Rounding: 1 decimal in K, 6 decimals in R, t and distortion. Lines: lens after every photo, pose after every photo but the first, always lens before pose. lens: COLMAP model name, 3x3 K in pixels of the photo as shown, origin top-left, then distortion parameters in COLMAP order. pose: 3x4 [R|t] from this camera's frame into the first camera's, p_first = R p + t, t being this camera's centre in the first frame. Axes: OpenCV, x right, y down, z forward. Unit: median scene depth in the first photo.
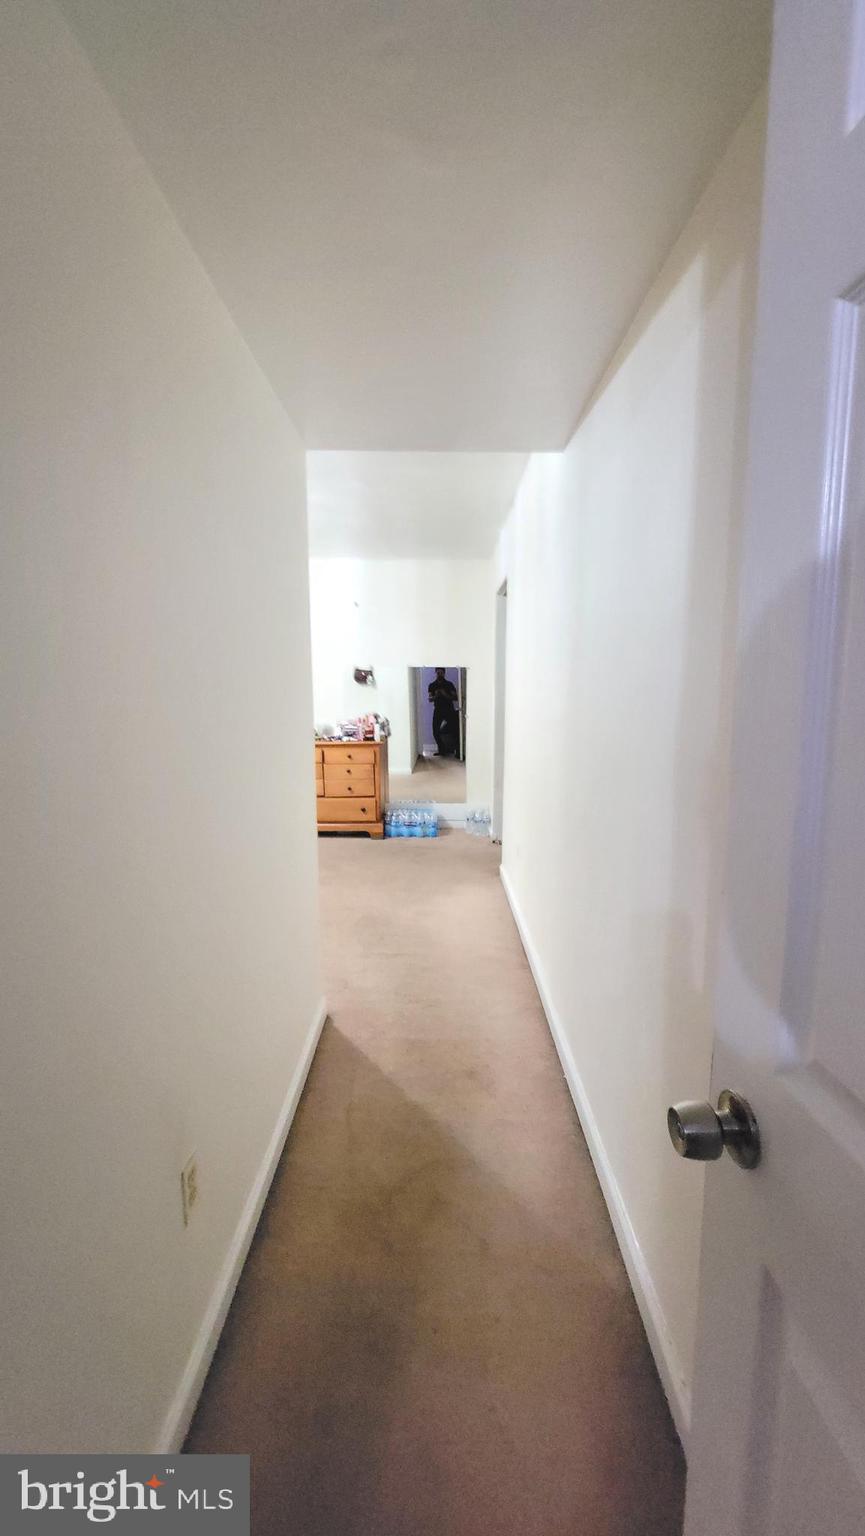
lens RADIAL K [[626.1, 0, 432.5], [0, 626.1, 768.0], [0, 0, 1]] dist [-0.002078, 0.000469]
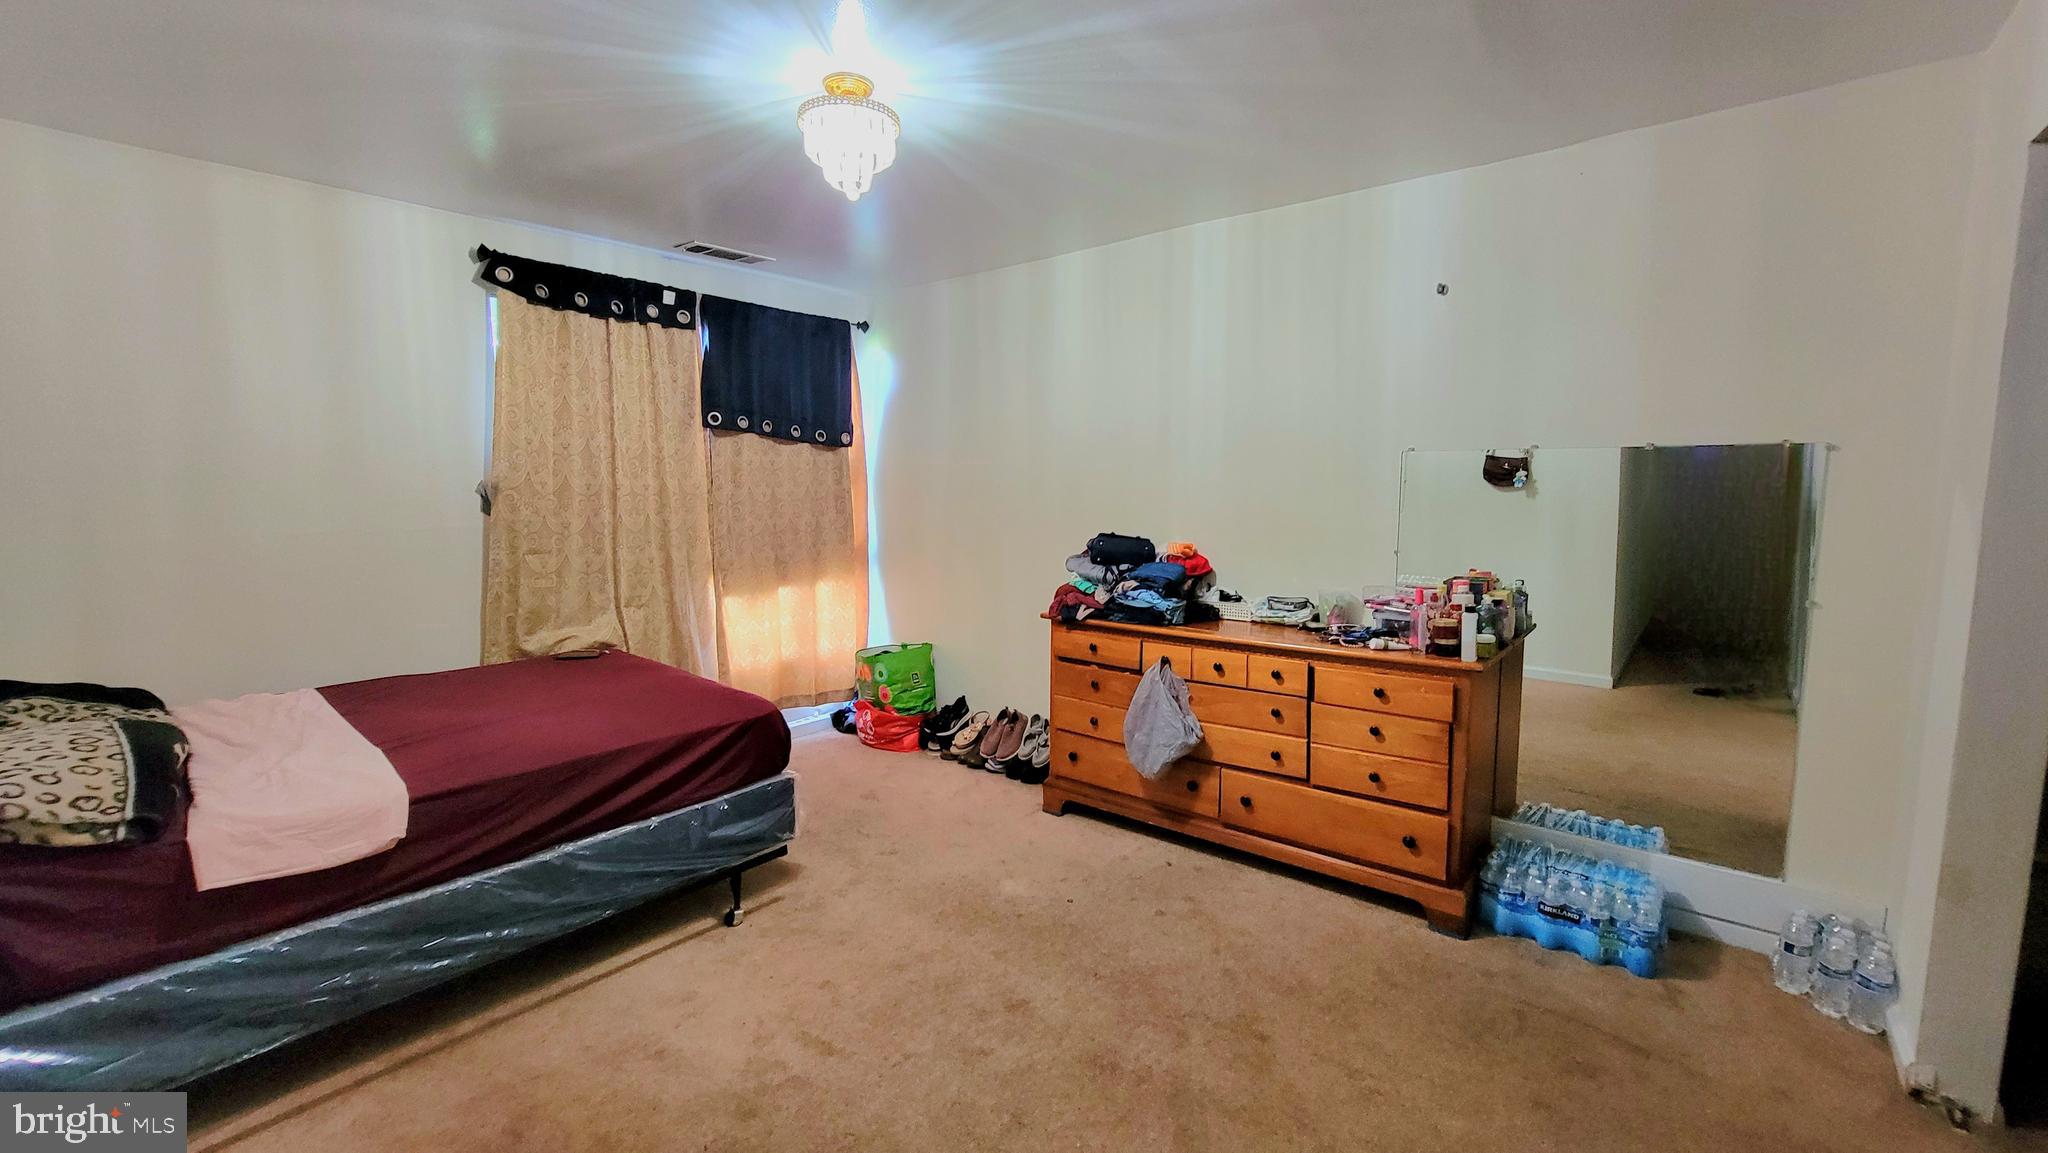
lens RADIAL K [[834.8, 0, 1024.0], [0, 834.8, 576.5], [0, 0, 1]] dist [-0.002078, 0.000469]
pose [[0.780450, 0.064751, -0.621857, 0.006675], [-0.075209, 0.997123, 0.009435, -0.074144], [0.620679, 0.039406, 0.783074, 0.459608]]
